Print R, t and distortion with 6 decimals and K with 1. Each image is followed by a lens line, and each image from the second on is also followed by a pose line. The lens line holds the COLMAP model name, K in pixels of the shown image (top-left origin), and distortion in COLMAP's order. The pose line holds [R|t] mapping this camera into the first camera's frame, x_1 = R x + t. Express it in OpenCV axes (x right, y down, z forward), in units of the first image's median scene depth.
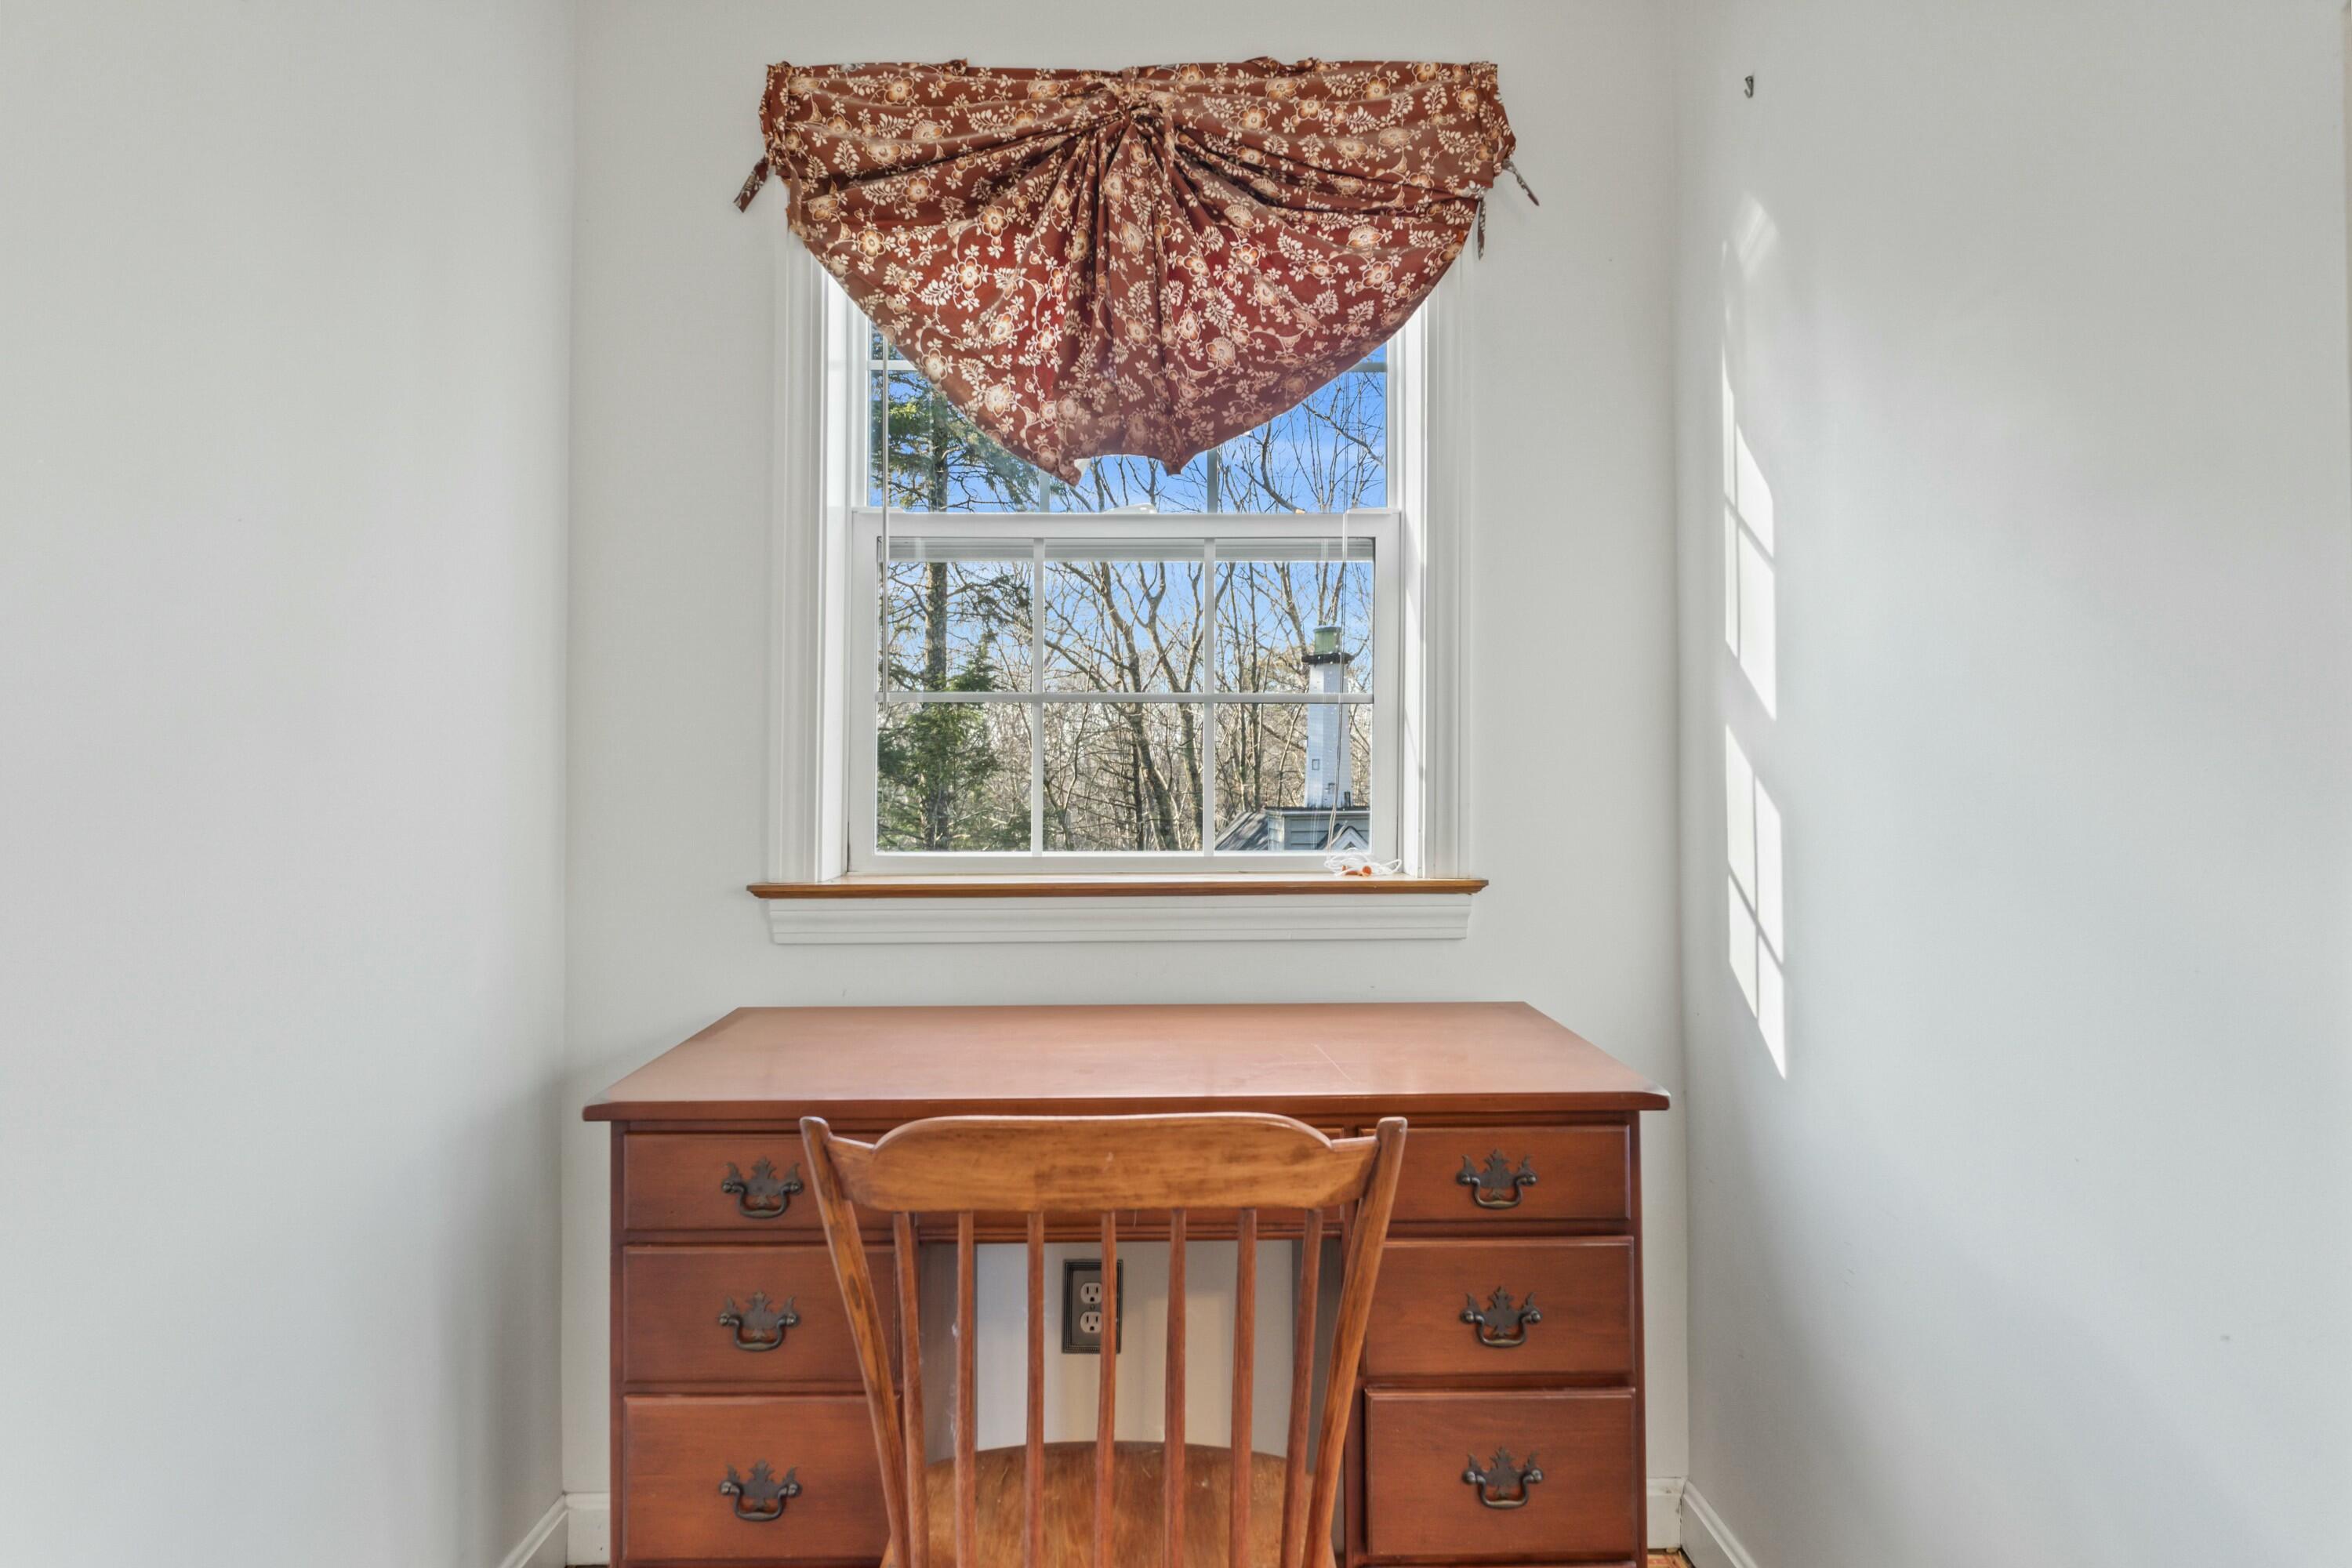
lens RADIAL K [[1378.0, 0, 1179.2], [0, 1378.0, 750.9], [0, 0, 1]] dist [-0.006378, 0.001240]
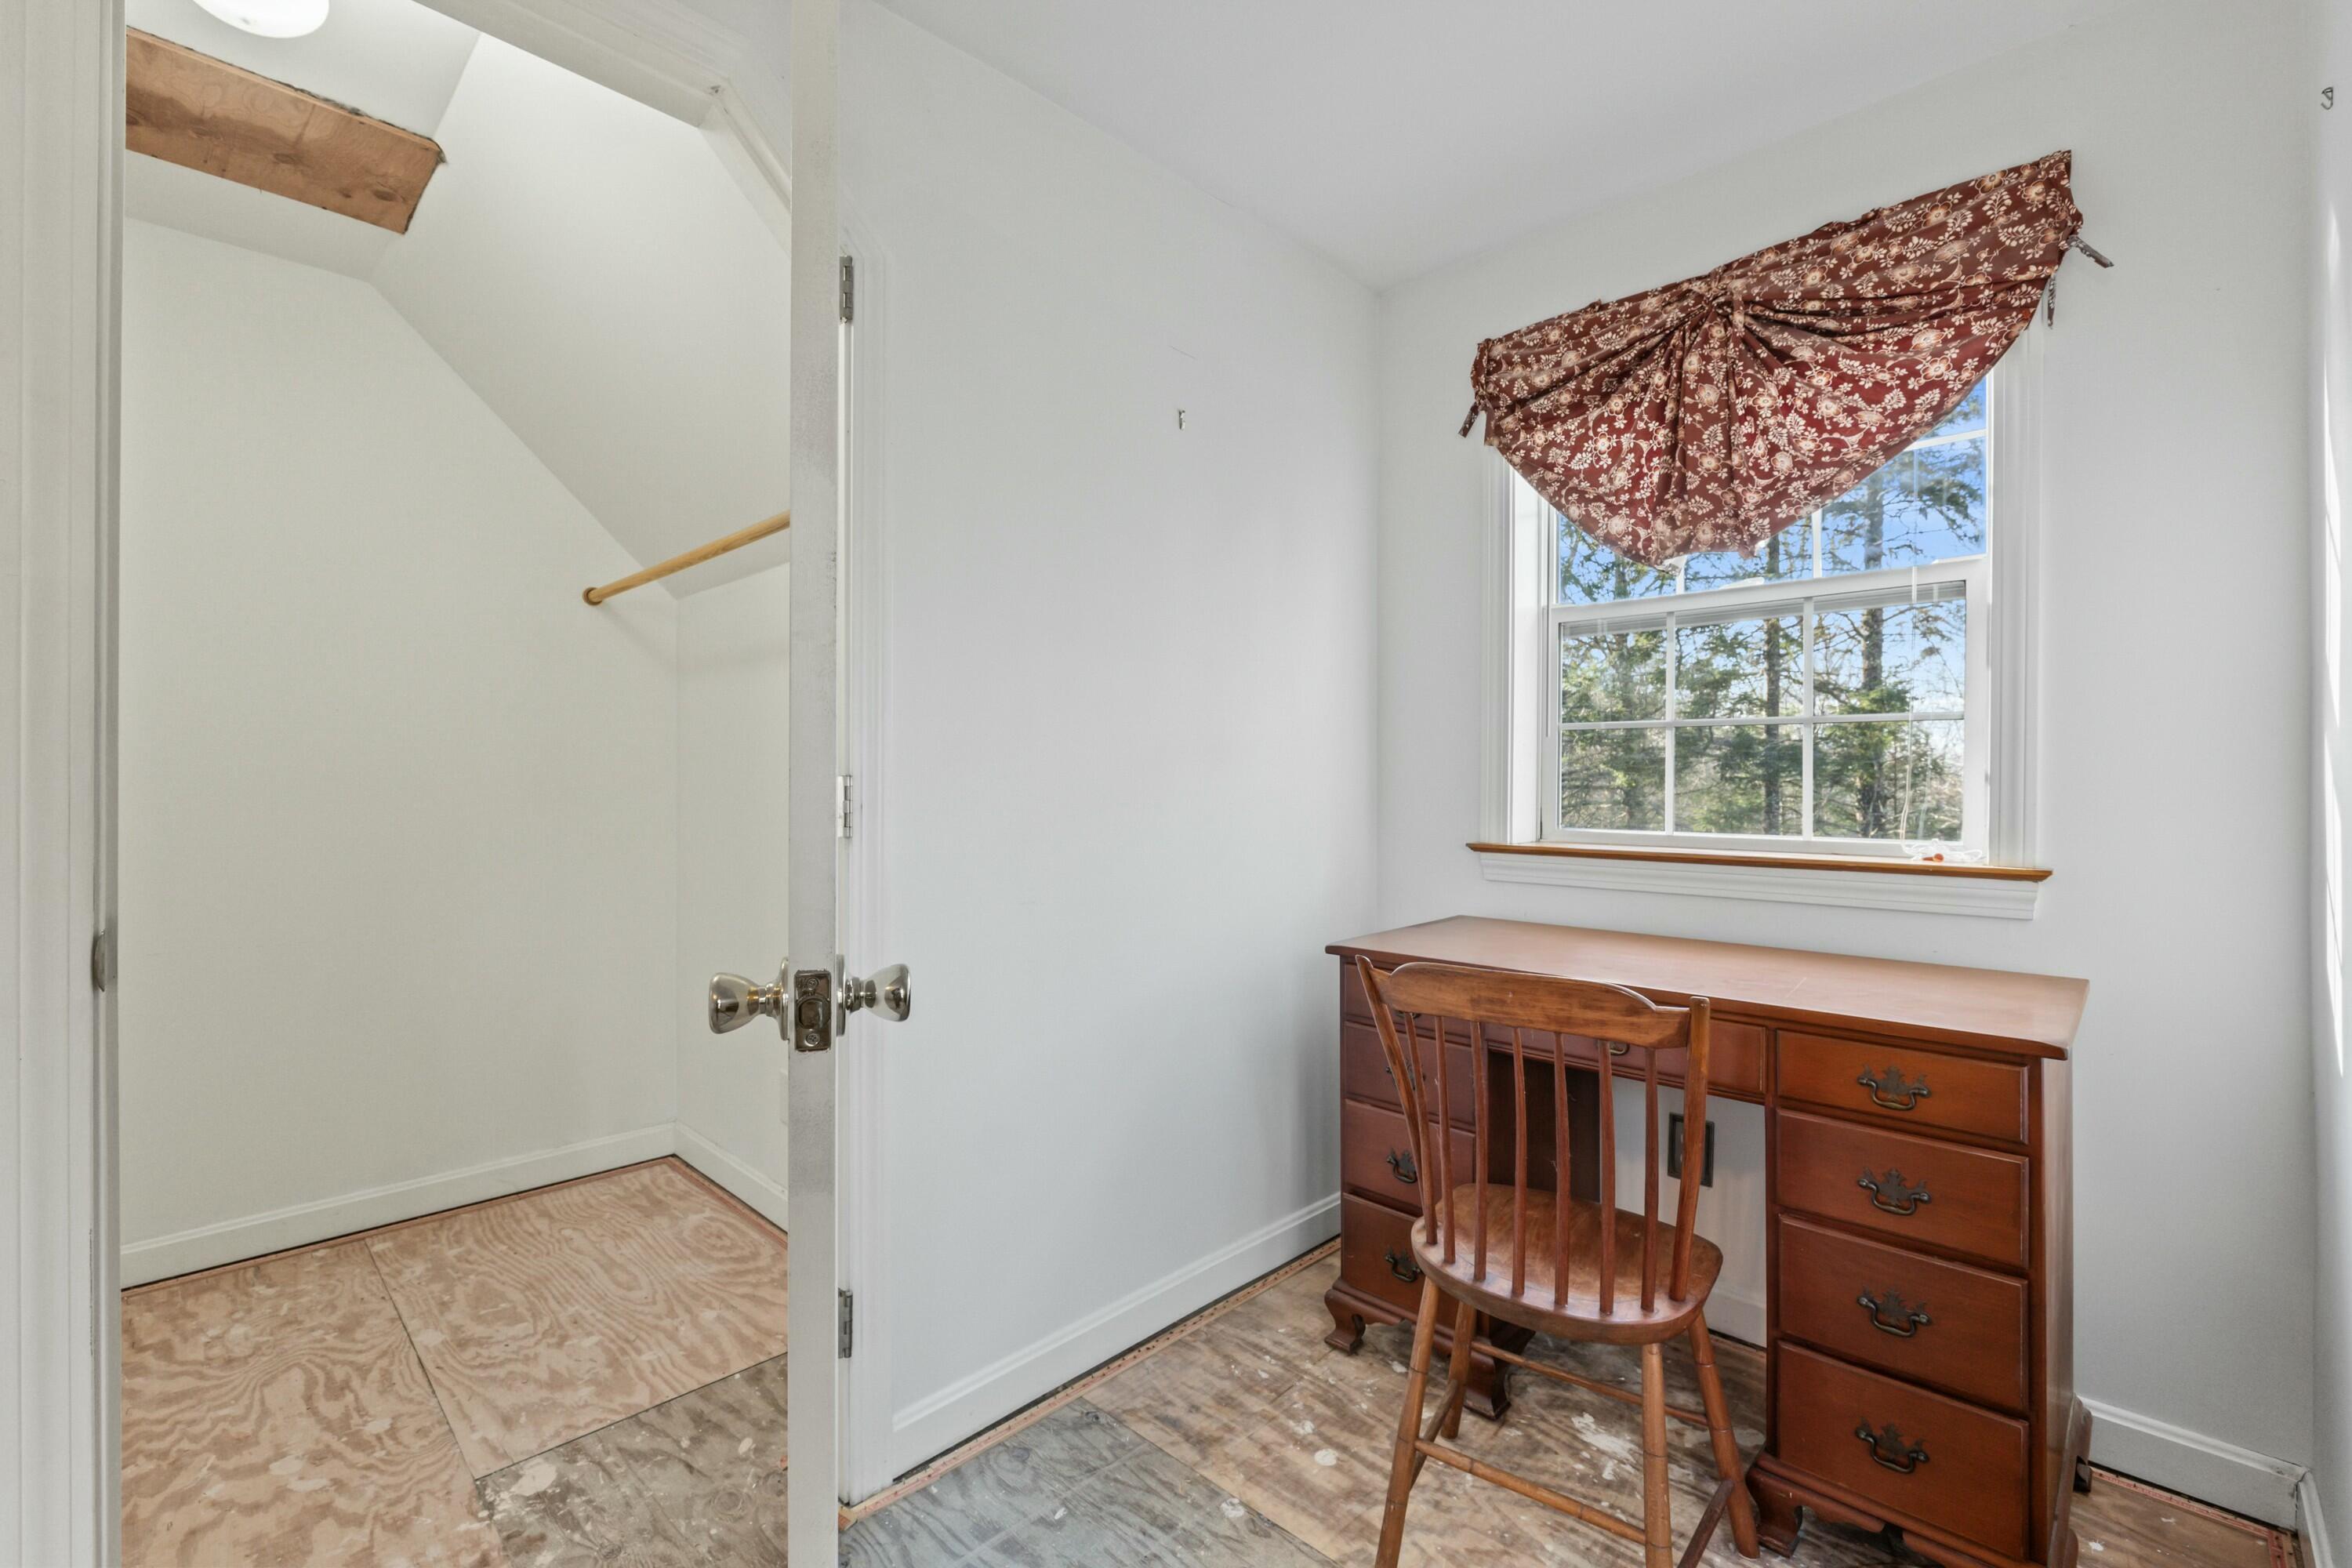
lens RADIAL K [[1009.3, 0, 1176.0], [0, 1009.3, 784.0], [0, 0, 1]] dist [-0.011862, 0.000218]
pose [[0.703692, 0.007657, -0.710464, 0.304133], [0.010176, 0.999731, 0.020854, -0.003539], [0.710432, -0.021905, 0.703425, -0.109219]]
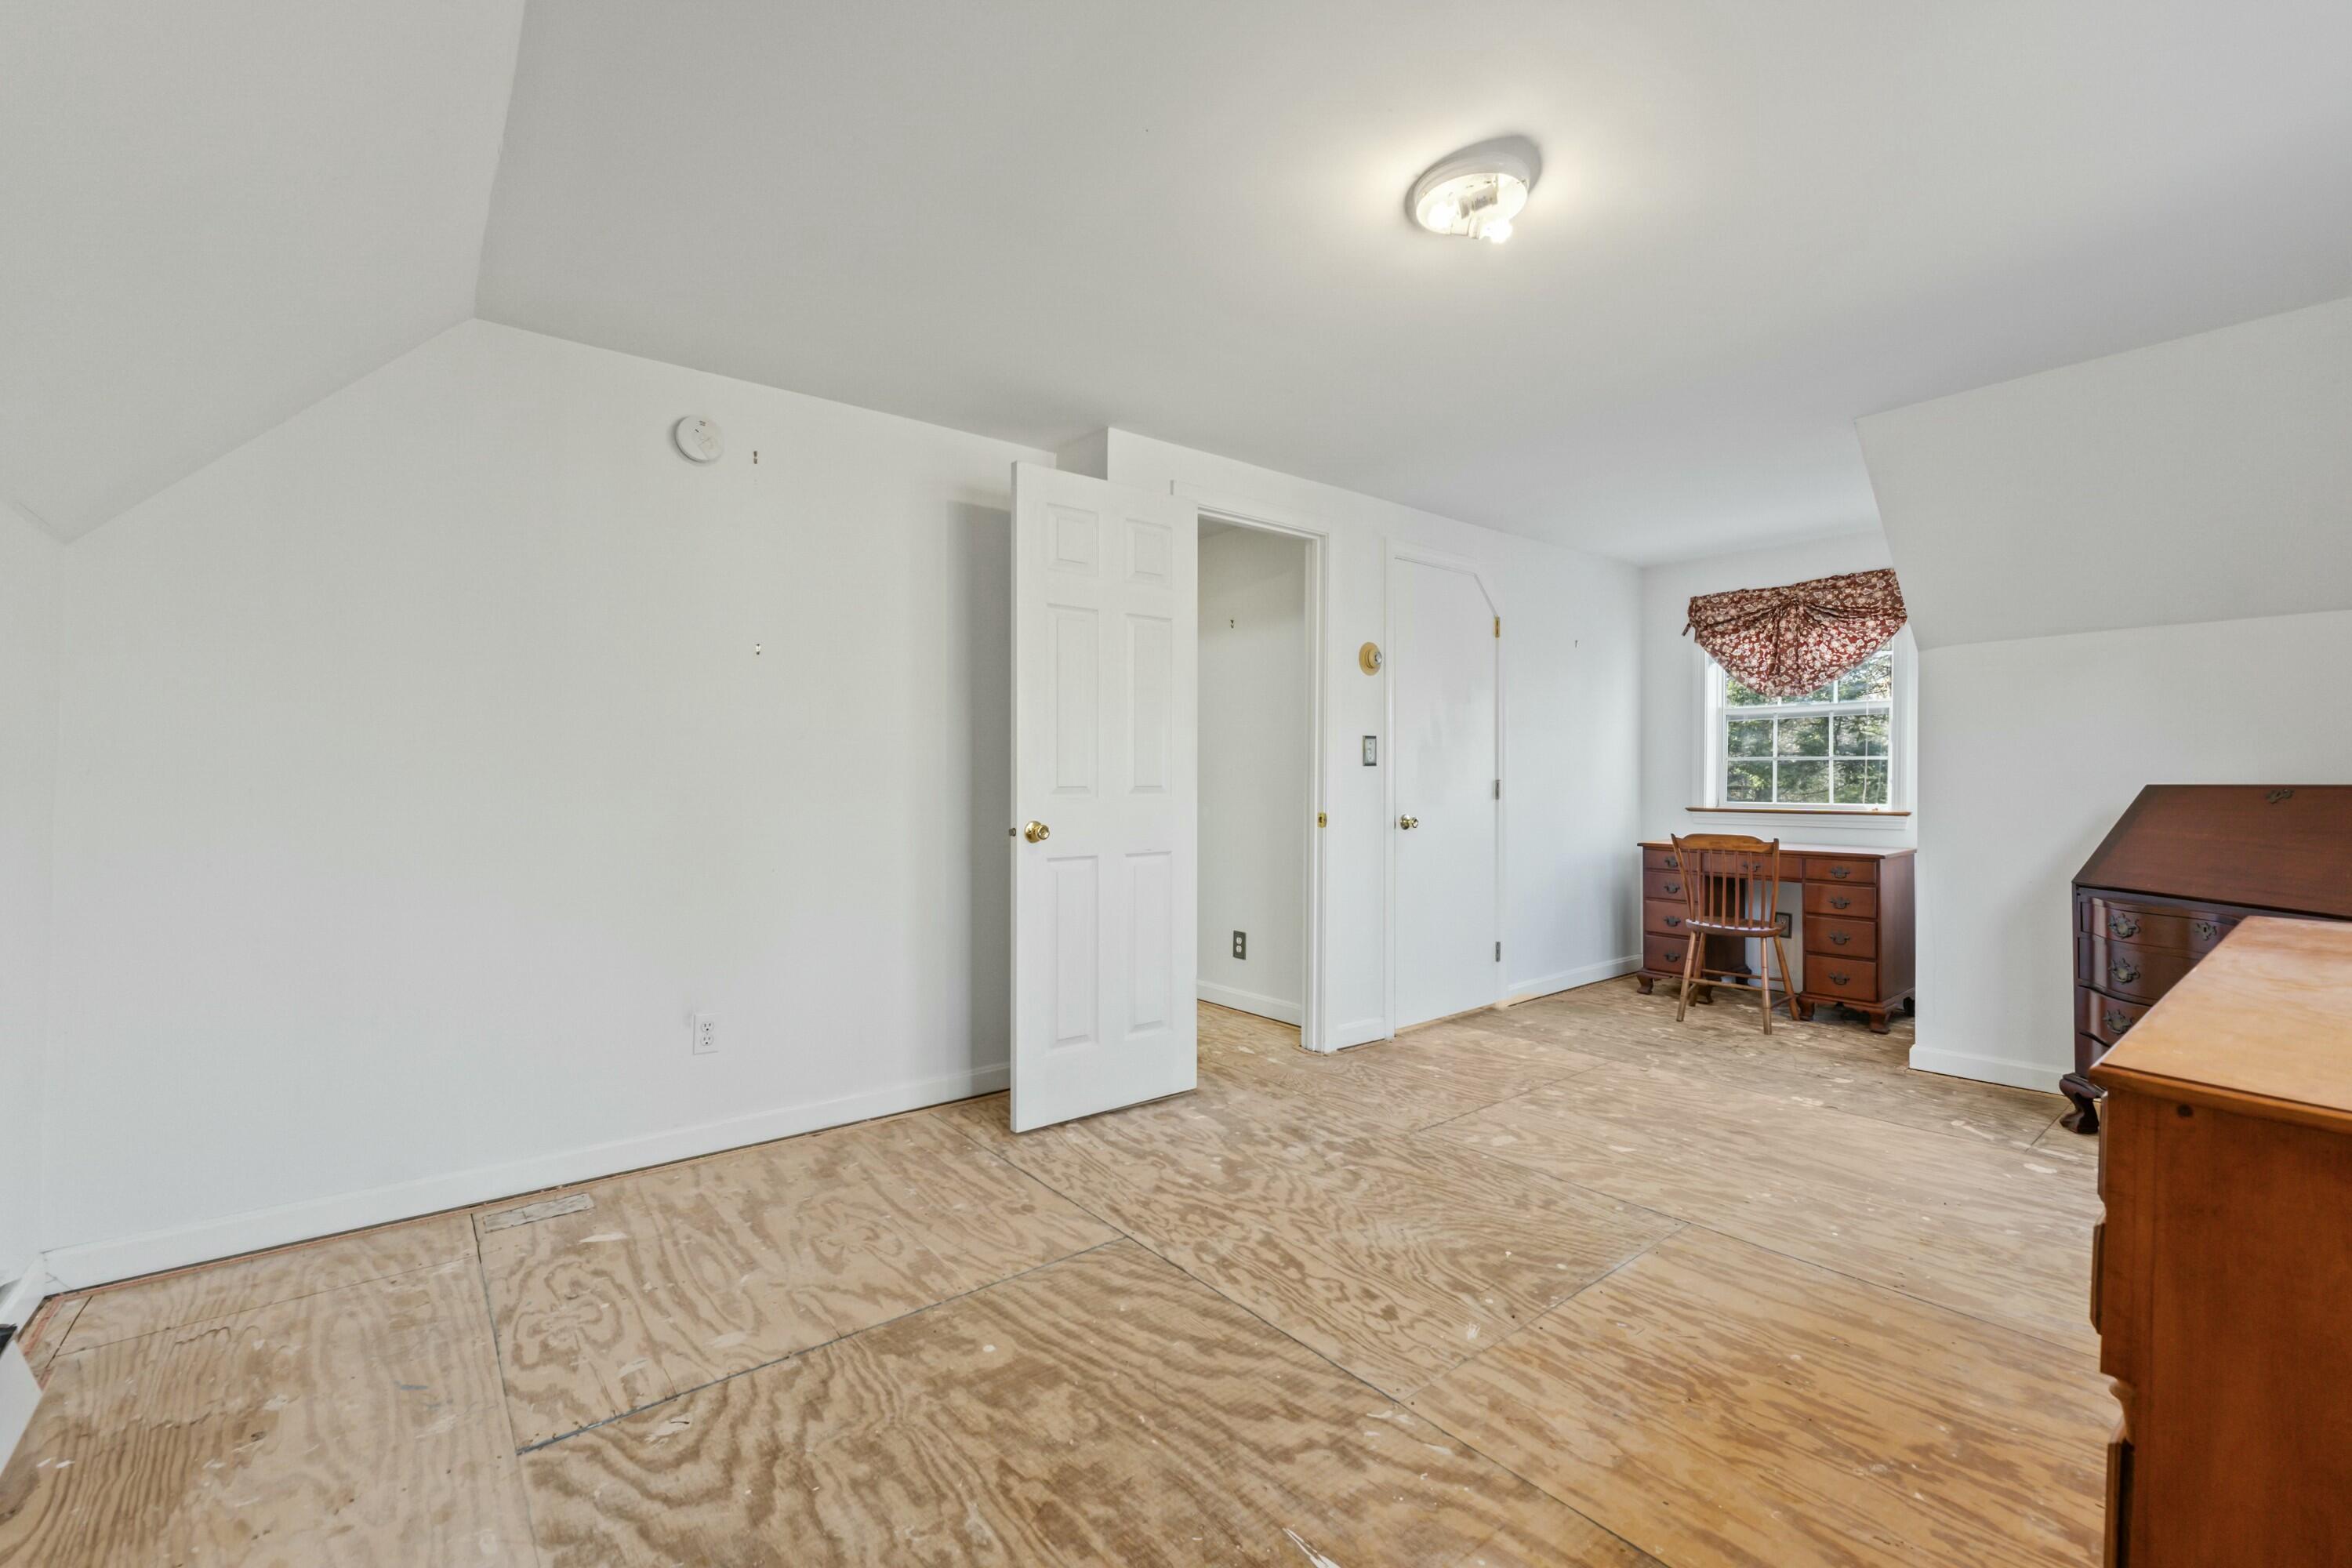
lens RADIAL K [[999.1, 0, 1161.8], [0, 999.1, 780.1], [0, 0, 1]] dist [-0.010579, 0.000164]
pose [[0.613684, 0.005262, -0.789534, 1.017590], [0.010860, 0.999827, 0.015105, -0.041169], [0.789477, -0.017844, 0.613520, -1.934202]]
